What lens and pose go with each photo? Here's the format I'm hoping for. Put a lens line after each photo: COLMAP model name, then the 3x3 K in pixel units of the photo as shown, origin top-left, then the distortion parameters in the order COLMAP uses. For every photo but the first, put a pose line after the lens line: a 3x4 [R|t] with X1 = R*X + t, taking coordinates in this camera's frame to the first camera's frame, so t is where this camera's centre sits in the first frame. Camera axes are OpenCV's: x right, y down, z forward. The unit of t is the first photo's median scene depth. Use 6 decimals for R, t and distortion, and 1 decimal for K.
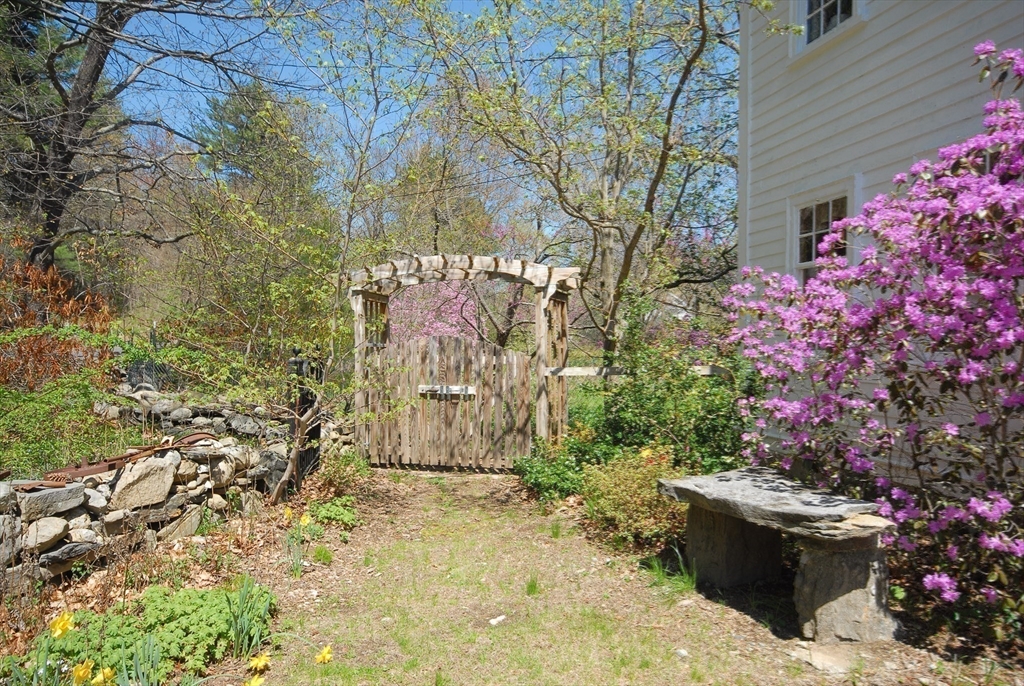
lens RADIAL K [[687.6, 0, 512.0], [0, 687.6, 343.0], [0, 0, 1]] dist [0.001226, 0.001189]
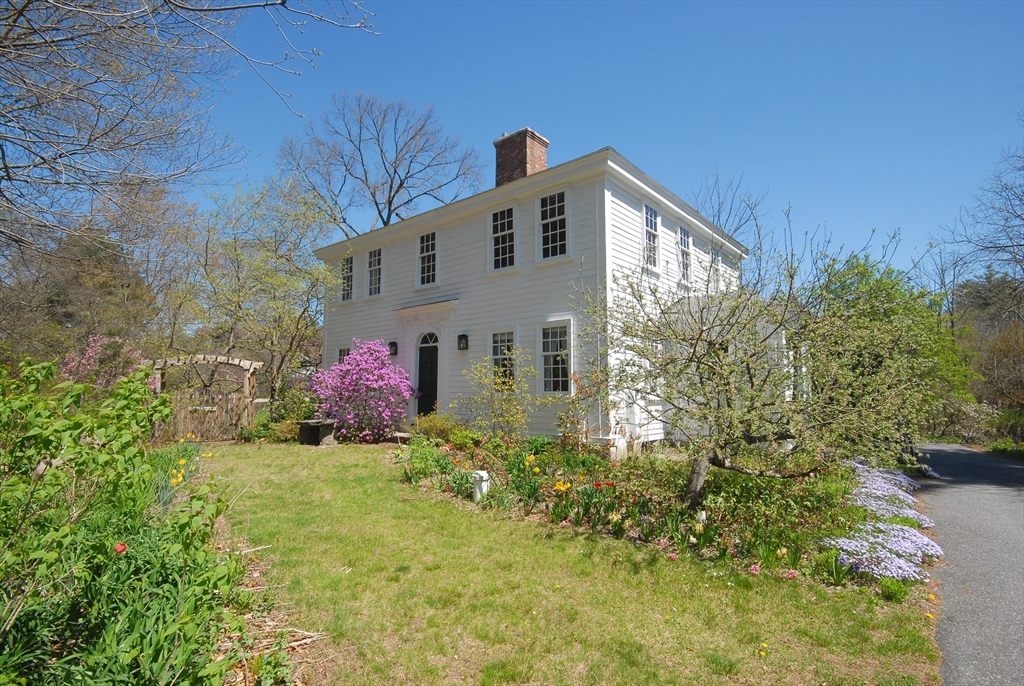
lens RADIAL K [[502.9, 0, 512.0], [0, 502.9, 343.0], [0, 0, 1]] dist [0.003120, 0.000765]
pose [[0.818186, 0.038611, 0.573655, -0.246082], [0.014926, 0.995980, -0.088325, 0.005897], [-0.574759, 0.080828, 0.814321, -1.226507]]
